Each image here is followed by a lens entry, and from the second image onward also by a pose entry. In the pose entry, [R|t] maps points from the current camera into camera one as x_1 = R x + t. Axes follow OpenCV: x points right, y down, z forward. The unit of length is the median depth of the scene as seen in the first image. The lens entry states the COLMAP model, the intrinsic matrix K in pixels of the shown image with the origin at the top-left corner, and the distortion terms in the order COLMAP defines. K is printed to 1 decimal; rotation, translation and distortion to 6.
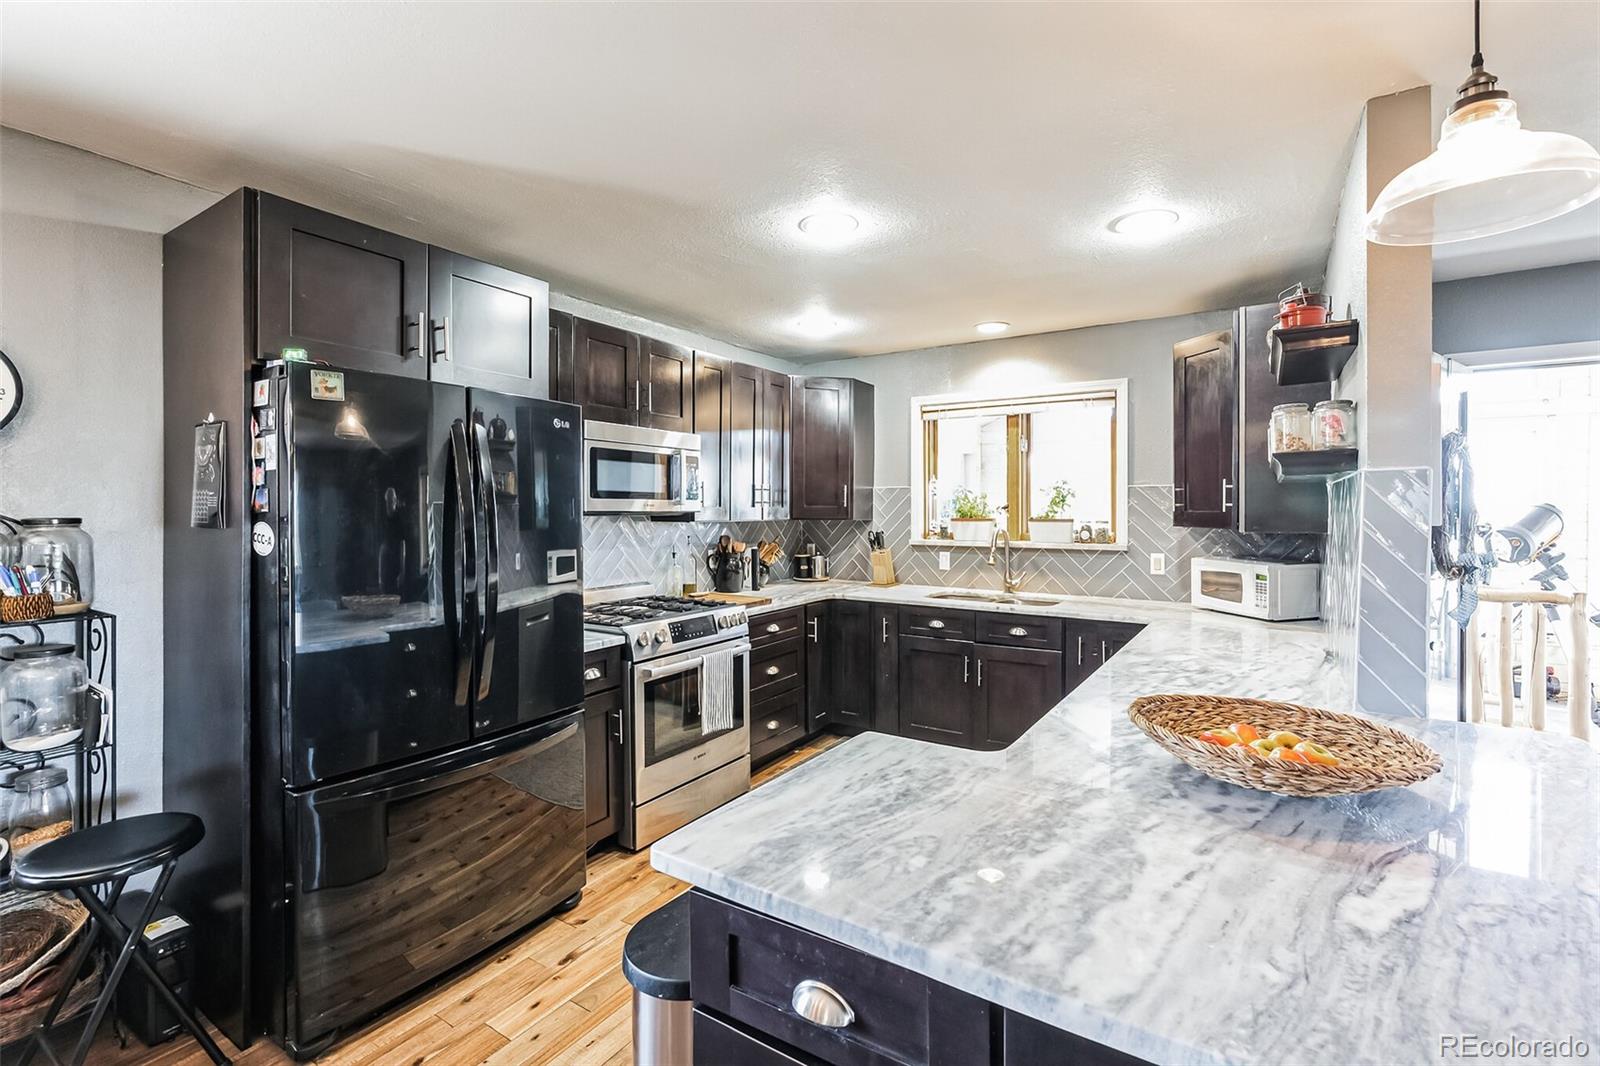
lens RADIAL K [[714.4, 0, 805.1], [0, 714.4, 522.6], [0, 0, 1]] dist [0.000927, 0.000036]
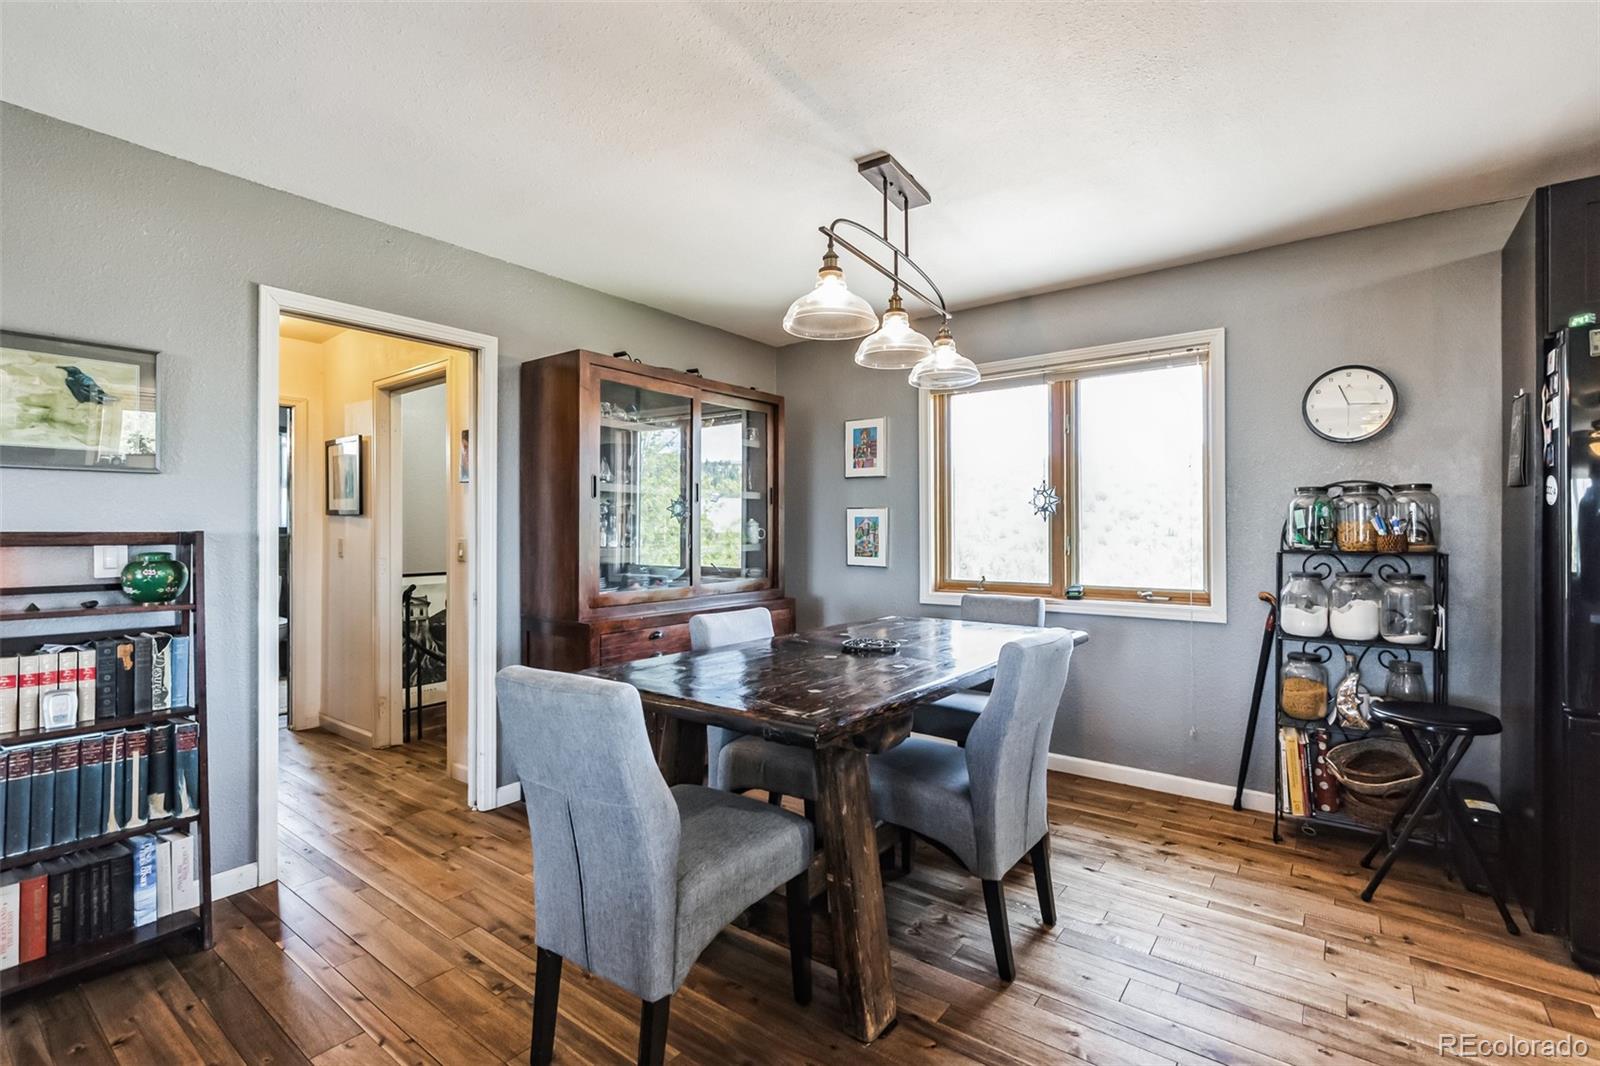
lens RADIAL K [[726.8, 0, 803.3], [0, 726.8, 531.8], [0, 0, 1]] dist [-0.001456, -0.000340]
pose [[-0.080748, -0.004123, -0.996726, 0.483143], [-0.006845, 0.999970, -0.003582, 0.100511], [0.996711, 0.006533, -0.080774, -0.090659]]
